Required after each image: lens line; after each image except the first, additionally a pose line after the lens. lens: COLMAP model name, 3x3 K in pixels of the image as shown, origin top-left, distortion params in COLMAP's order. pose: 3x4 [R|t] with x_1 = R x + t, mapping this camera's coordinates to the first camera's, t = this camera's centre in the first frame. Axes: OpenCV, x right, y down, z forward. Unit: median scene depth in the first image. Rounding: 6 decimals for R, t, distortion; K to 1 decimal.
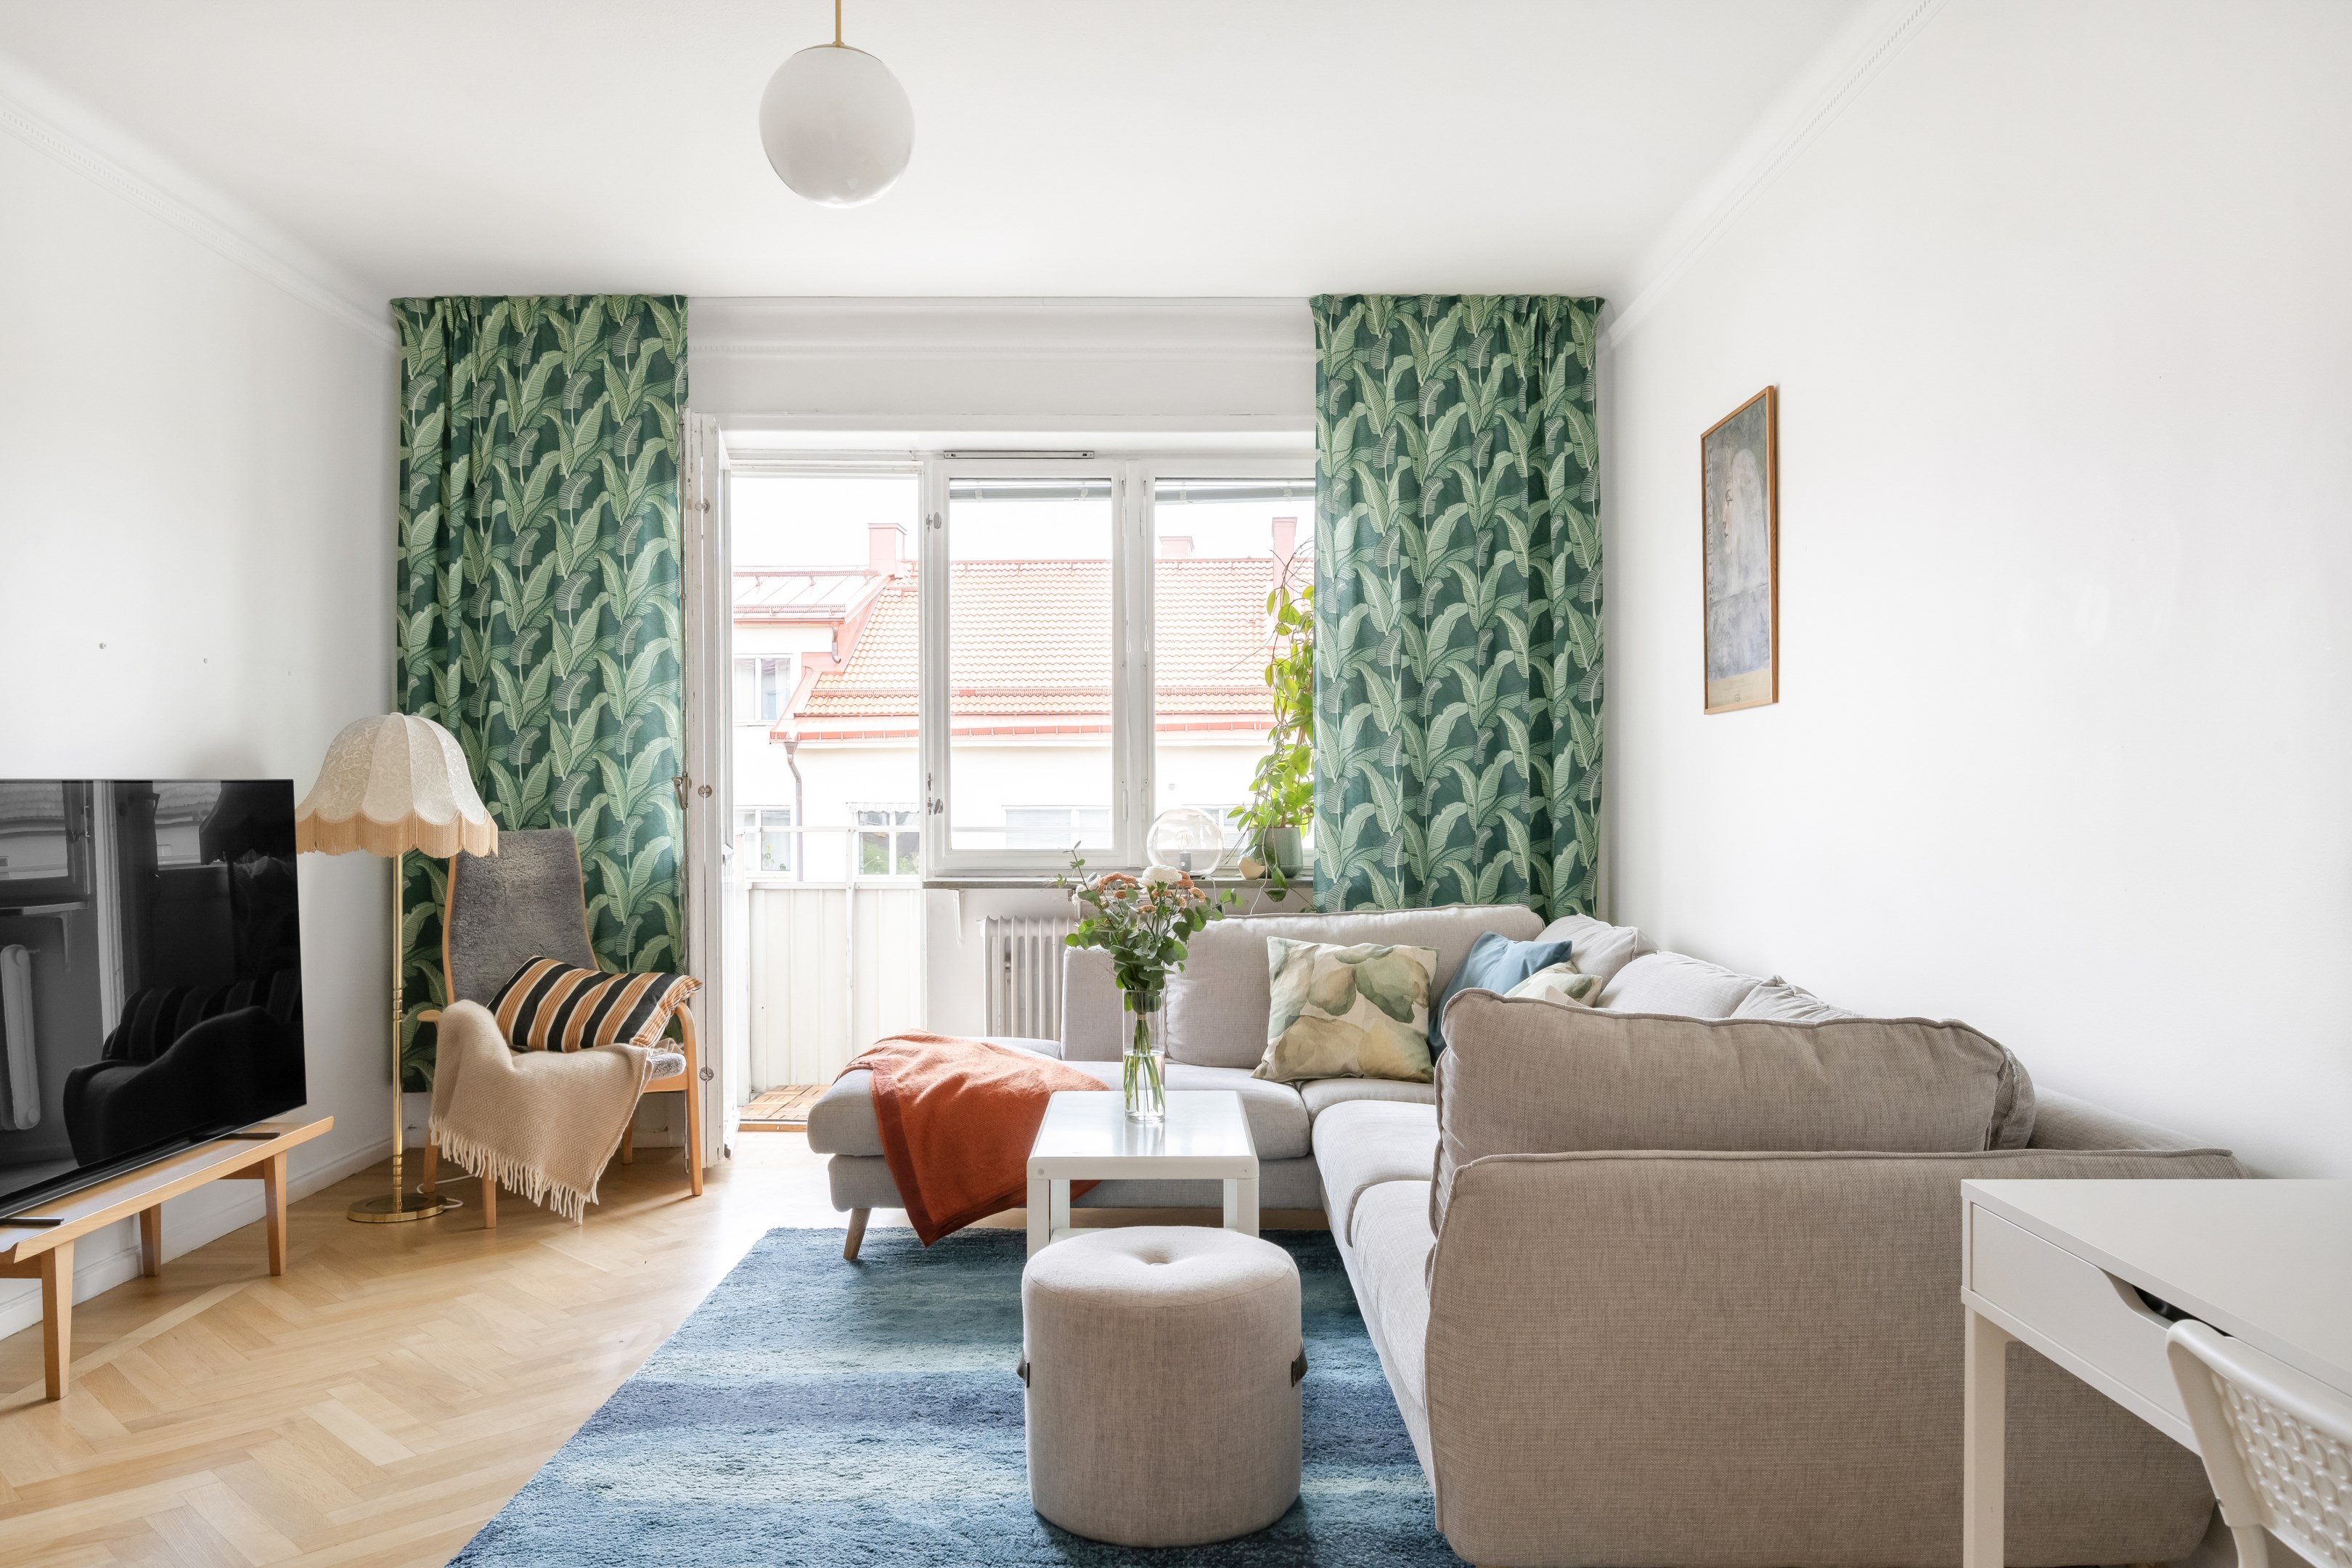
lens RADIAL K [[1658.4, 0, 1176.0], [0, 1658.4, 784.0], [0, 0, 1]] dist [-0.007802, -0.003383]
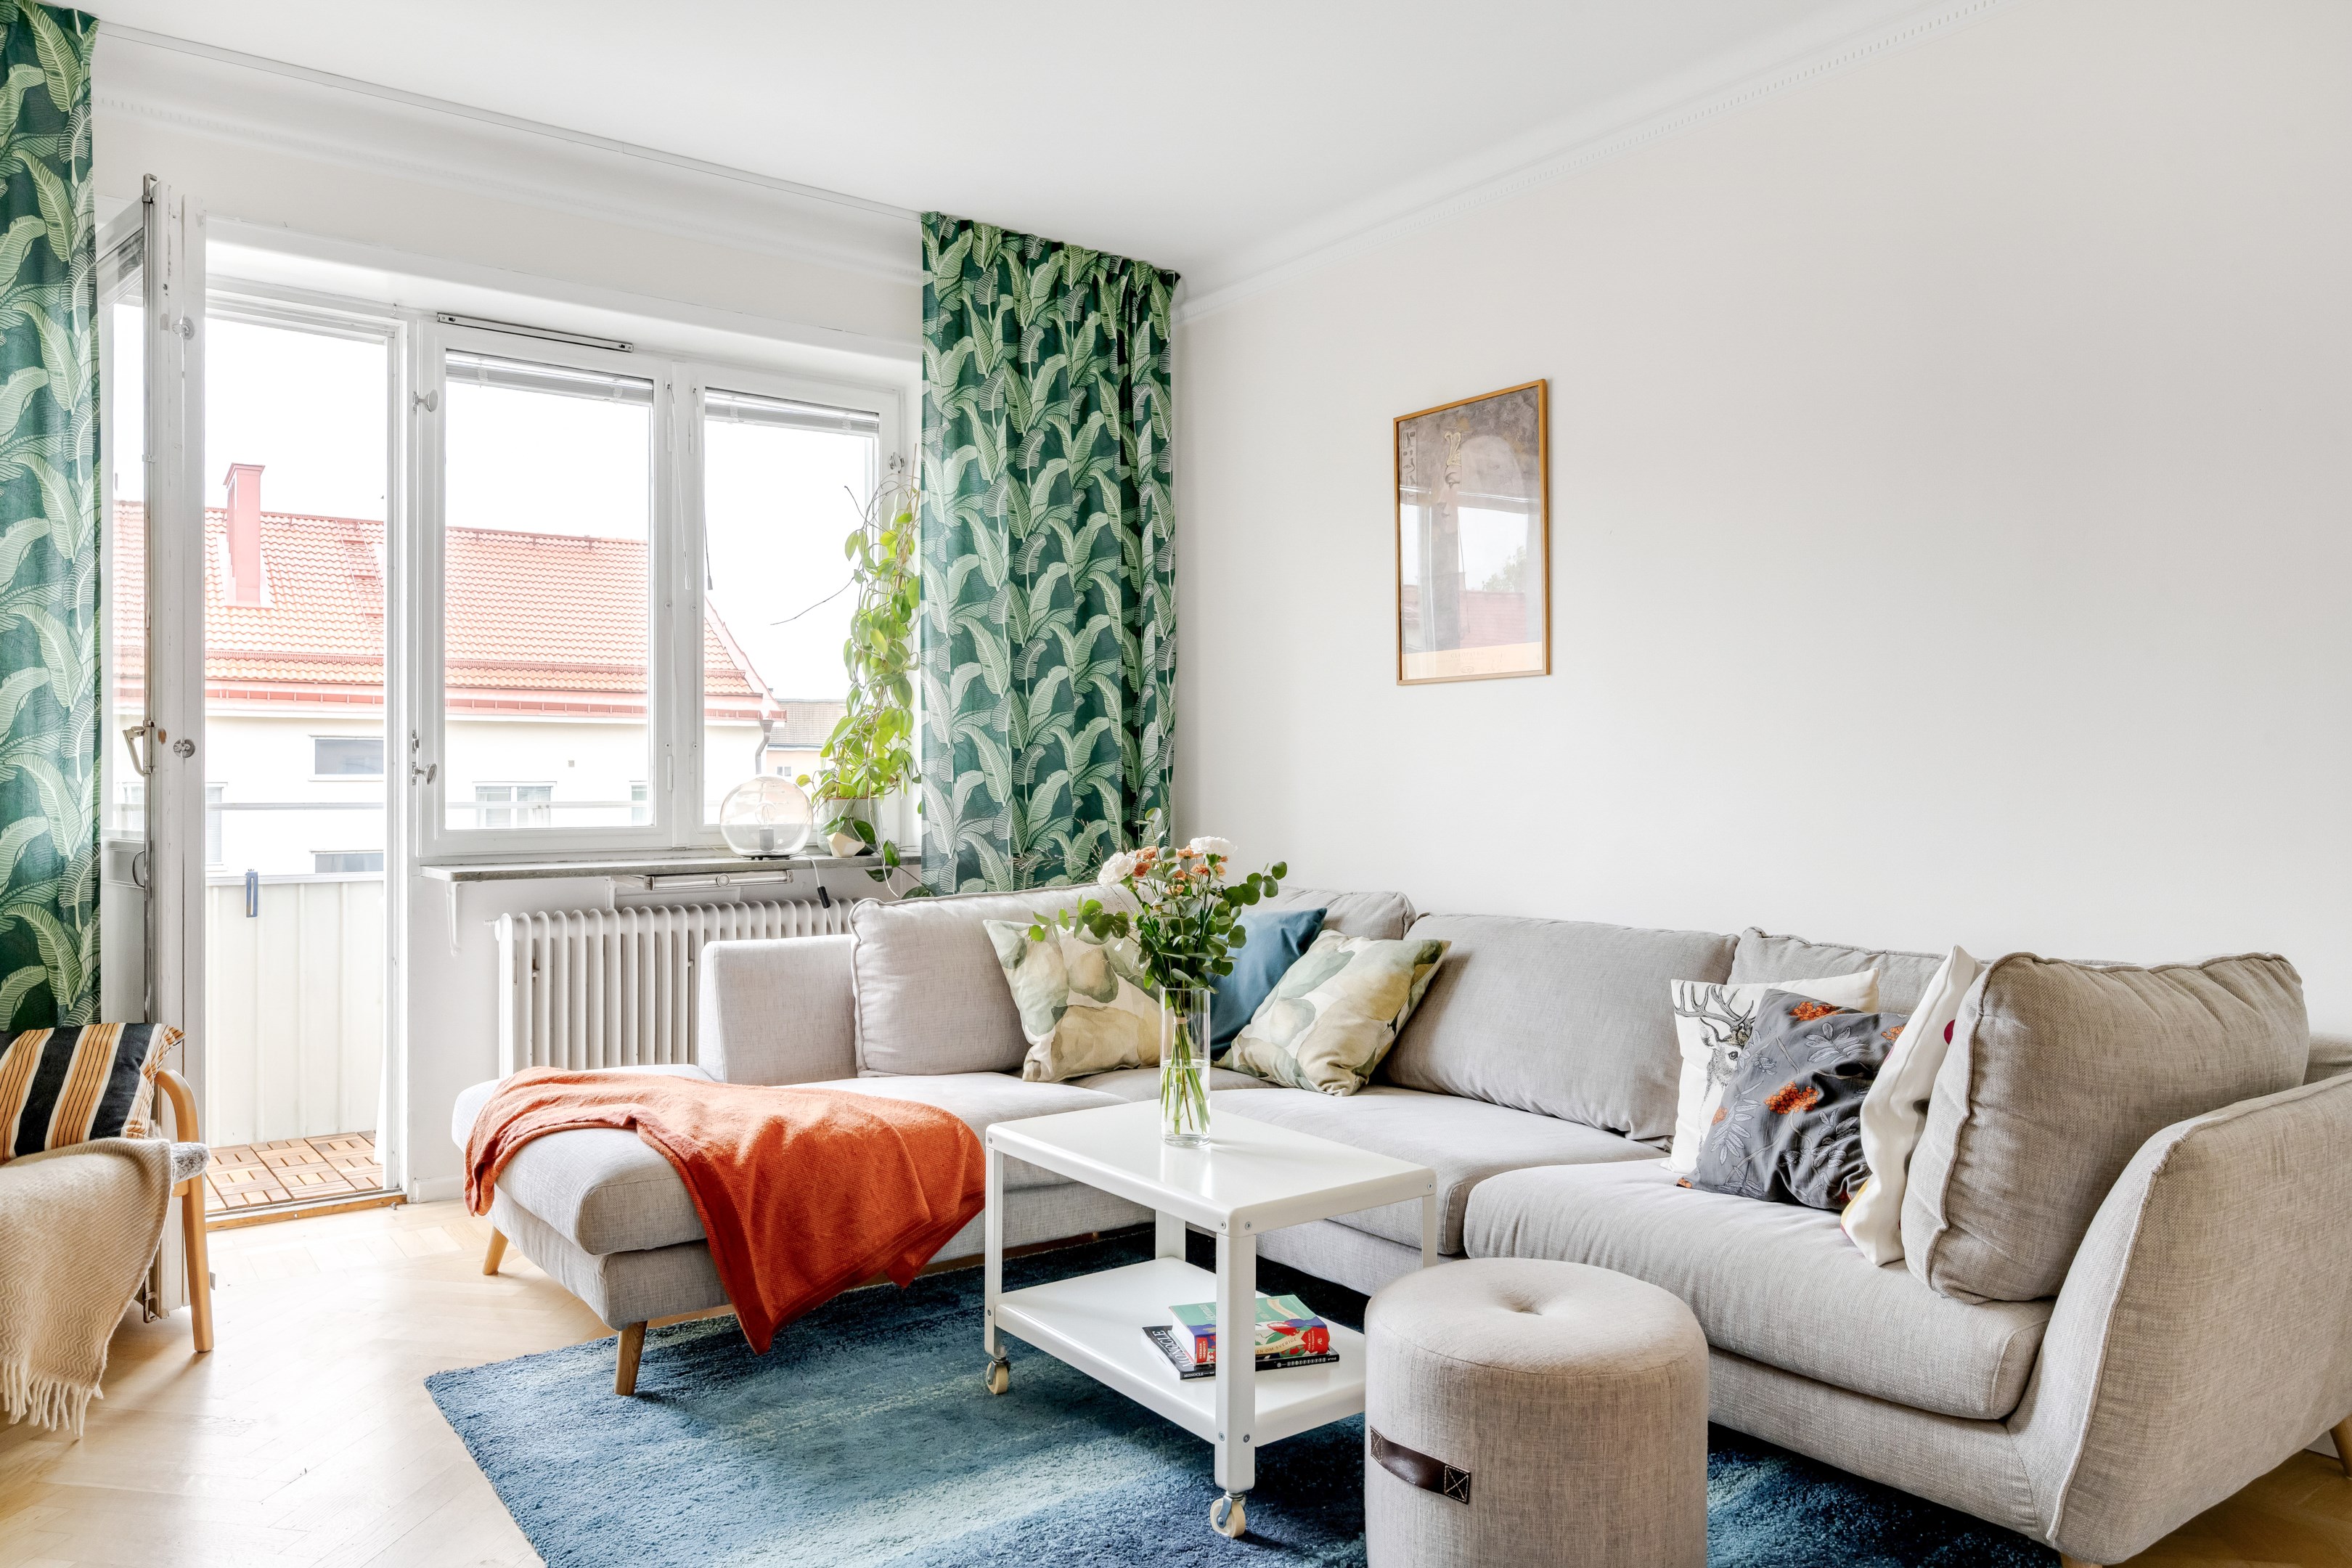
lens RADIAL K [[1568.7, 0, 1172.9], [0, 1568.7, 740.1], [0, 0, 1]] dist [-0.004188, -0.002008]
pose [[0.812658, 0.014897, 0.582550, -0.302282], [-0.006527, 0.999843, -0.016464, 0.008088], [-0.582704, 0.009577, 0.812628, 0.225899]]
